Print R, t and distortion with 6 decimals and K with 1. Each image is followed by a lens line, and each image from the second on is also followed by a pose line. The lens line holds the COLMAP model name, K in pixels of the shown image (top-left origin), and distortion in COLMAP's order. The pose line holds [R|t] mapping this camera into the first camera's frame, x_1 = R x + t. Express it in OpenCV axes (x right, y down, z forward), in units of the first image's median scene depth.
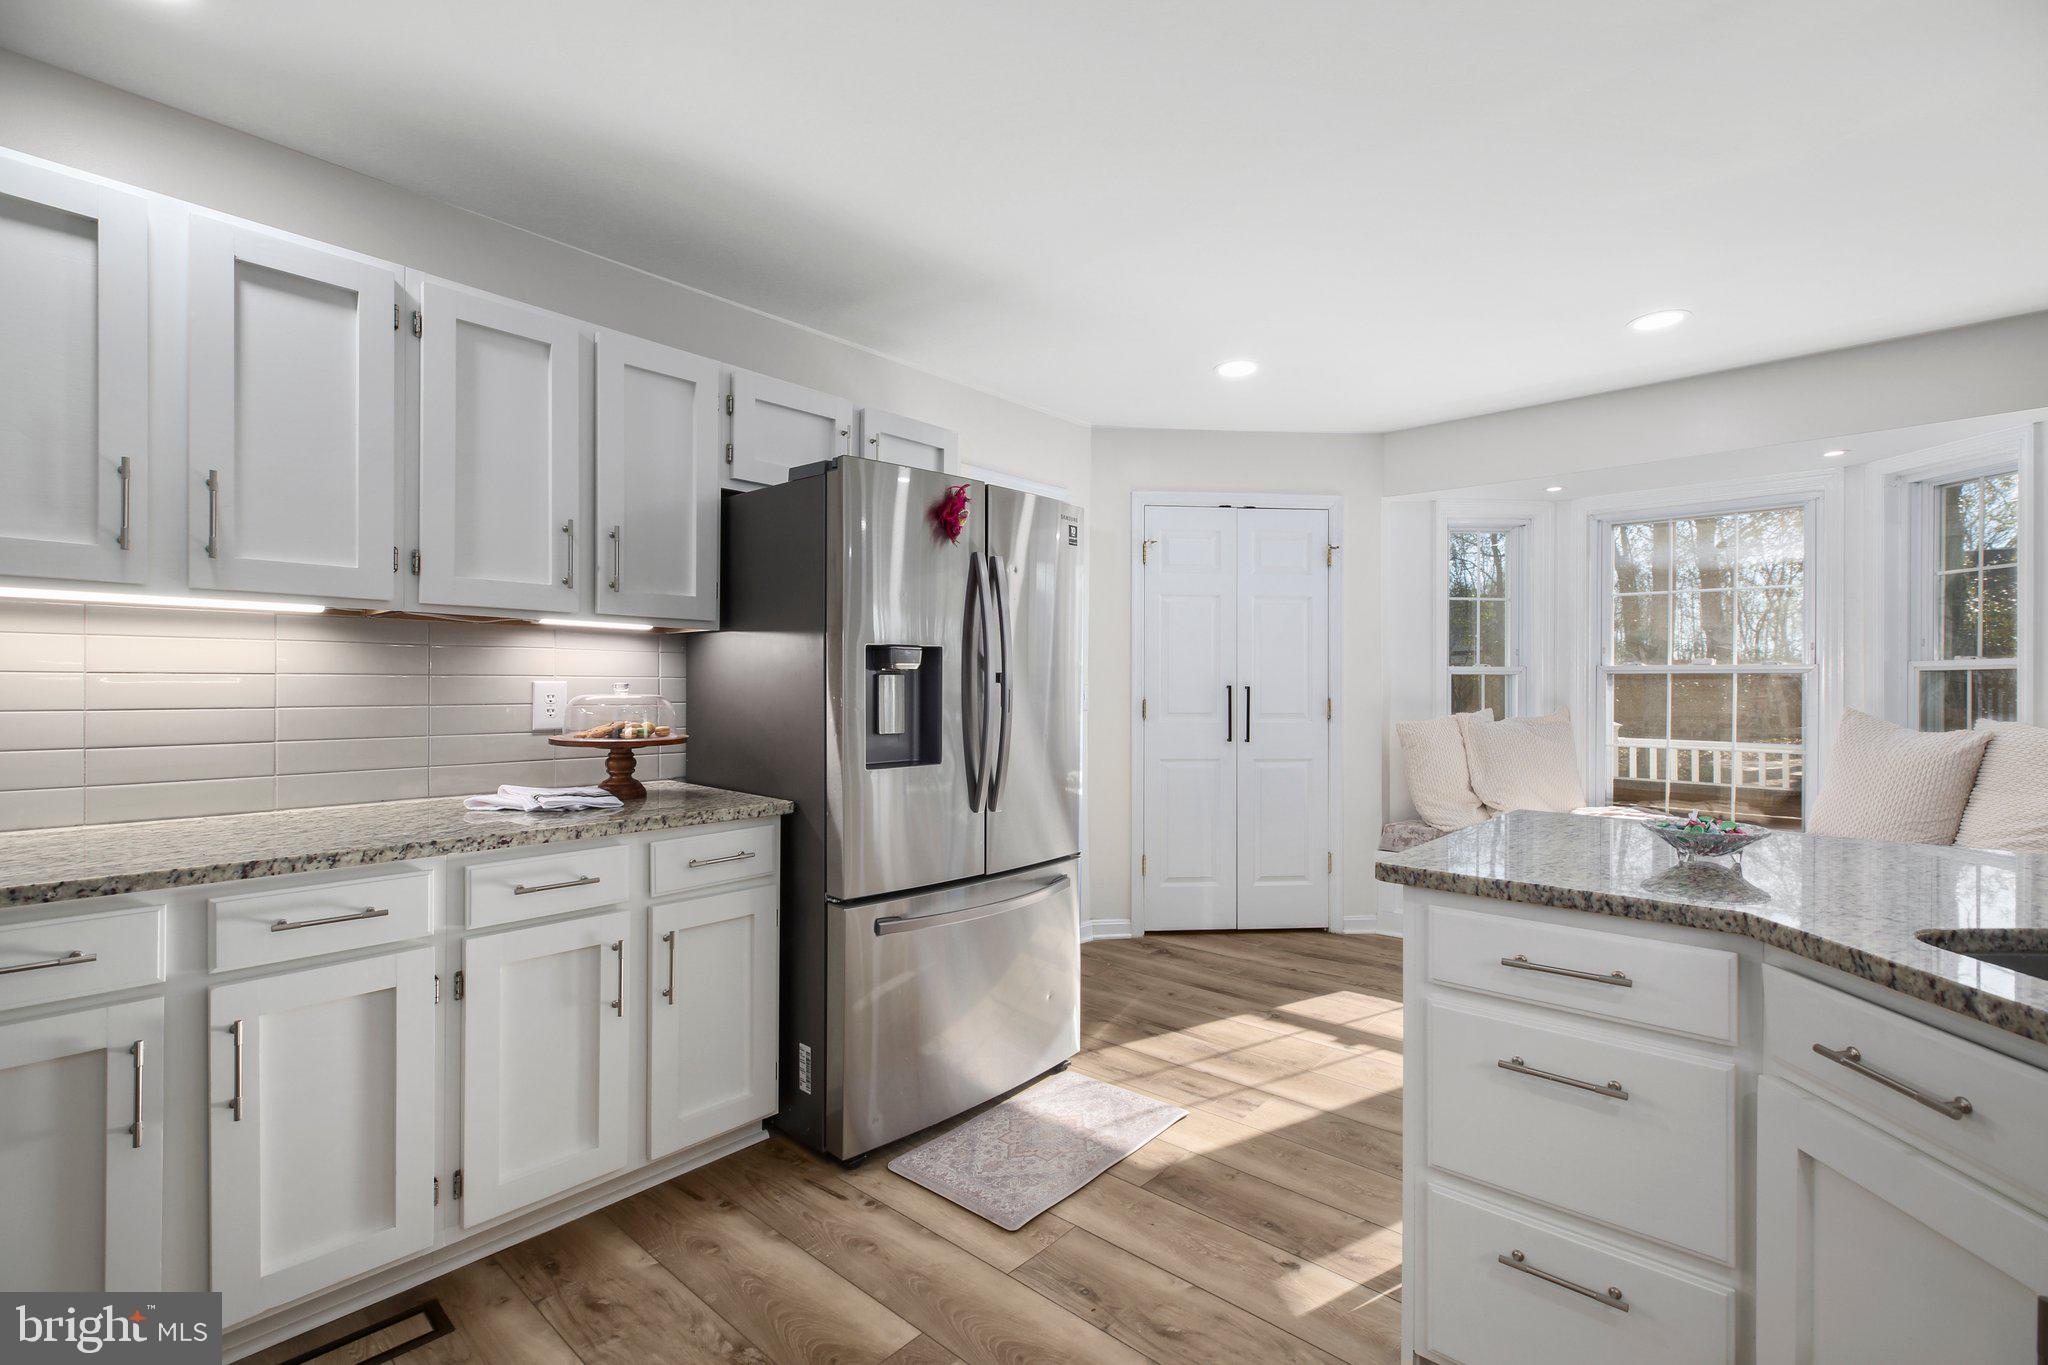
lens RADIAL K [[921.1, 0, 1032.5], [0, 921.1, 685.5], [0, 0, 1]] dist [0.009470, -0.001716]
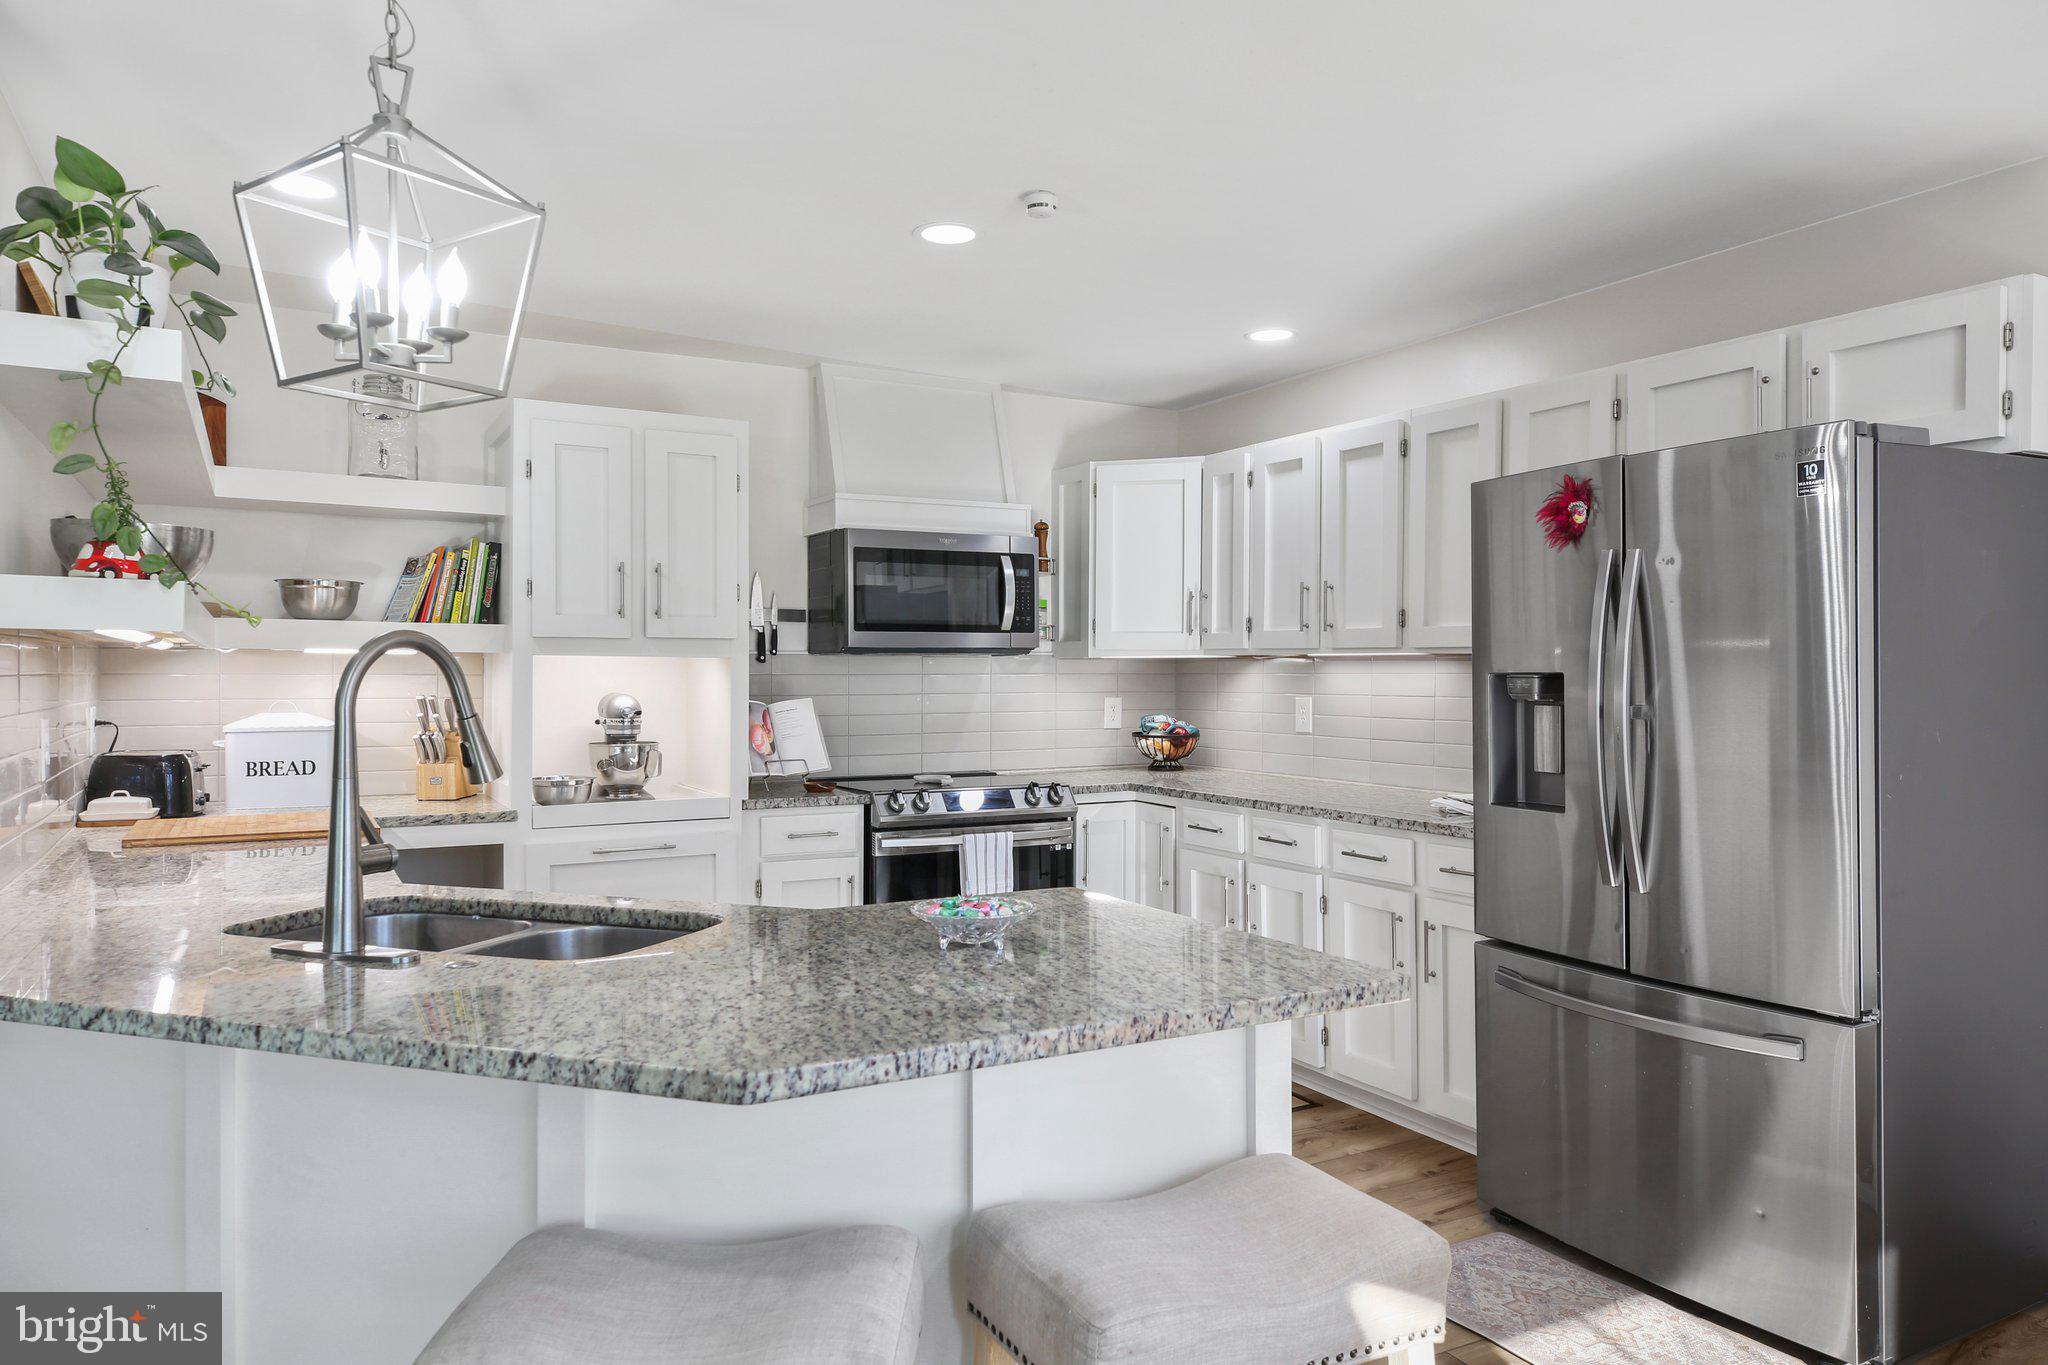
lens RADIAL K [[1332.5, 0, 1034.7], [0, 1332.5, 685.0], [0, 0, 1]] dist [0.013445, -0.008564]
pose [[-0.320655, 0.004961, -0.947183, 0.879781], [-0.003223, 0.999975, 0.006328, -0.027141], [0.947191, 0.005082, -0.320630, 0.685029]]
